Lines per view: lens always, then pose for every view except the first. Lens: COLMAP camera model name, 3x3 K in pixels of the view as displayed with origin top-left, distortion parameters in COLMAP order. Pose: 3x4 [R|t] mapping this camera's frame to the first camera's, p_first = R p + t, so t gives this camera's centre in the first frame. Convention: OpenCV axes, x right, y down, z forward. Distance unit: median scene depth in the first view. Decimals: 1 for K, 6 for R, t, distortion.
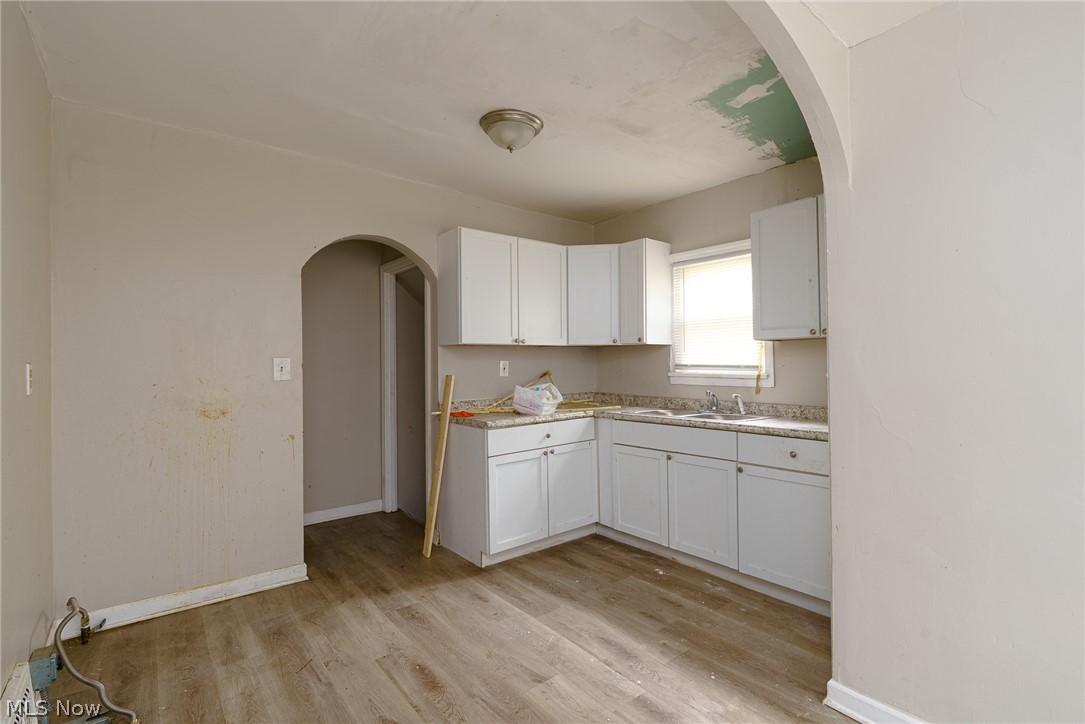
lens RADIAL K [[497.5, 0, 544.3], [0, 497.5, 362.4], [0, 0, 1]] dist [-0.003095, -0.000663]
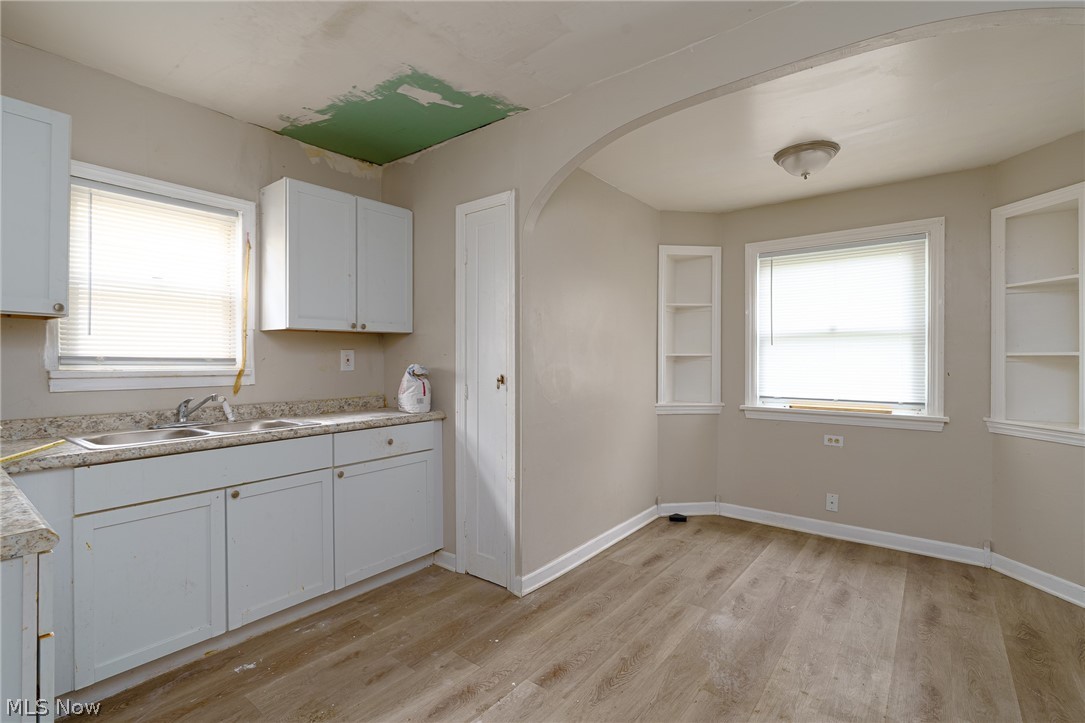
lens RADIAL K [[497.5, 0, 539.2], [0, 497.5, 361.7], [0, 0, 1]] dist [-0.003095, -0.000663]
pose [[-0.213854, 0.000578, 0.976865, -0.483366], [-0.001656, 0.999998, -0.000954, 0.011906], [-0.976864, -0.001822, -0.213853, 0.734737]]
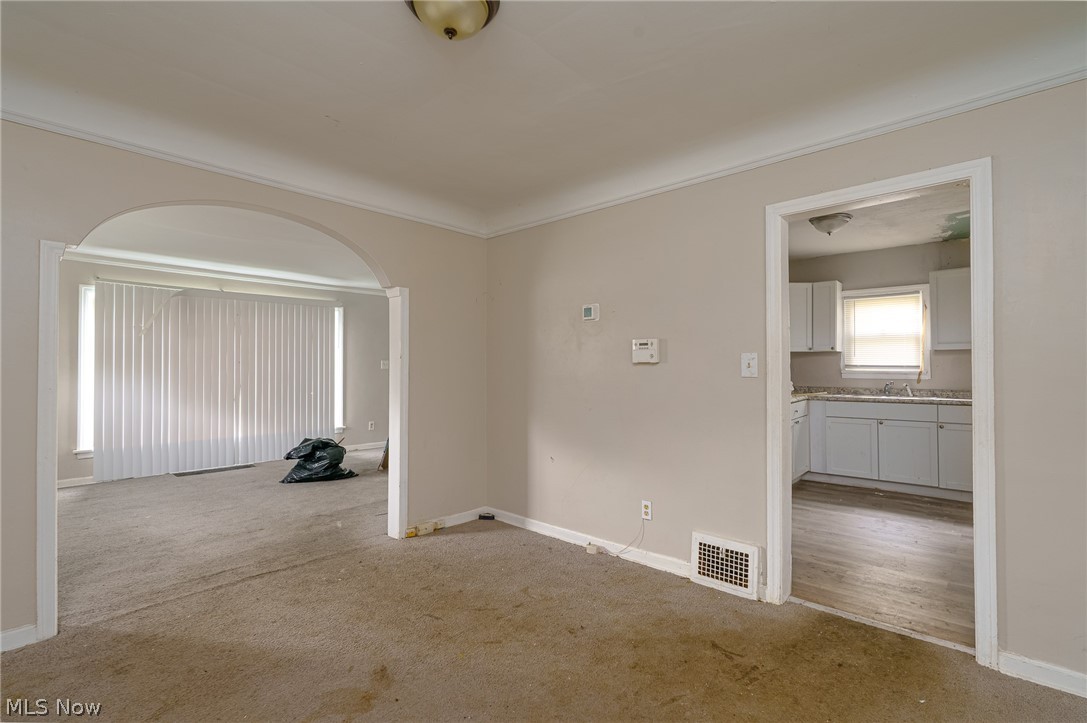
lens RADIAL K [[498.4, 0, 538.2], [0, 498.4, 363.5], [0, 0, 1]] dist [-0.003095, -0.000663]
pose [[0.990760, 0.004181, 0.135561, -1.047417], [-0.003959, 0.999990, -0.001908, 0.007573], [-0.135568, 0.001354, 0.990767, -0.432973]]
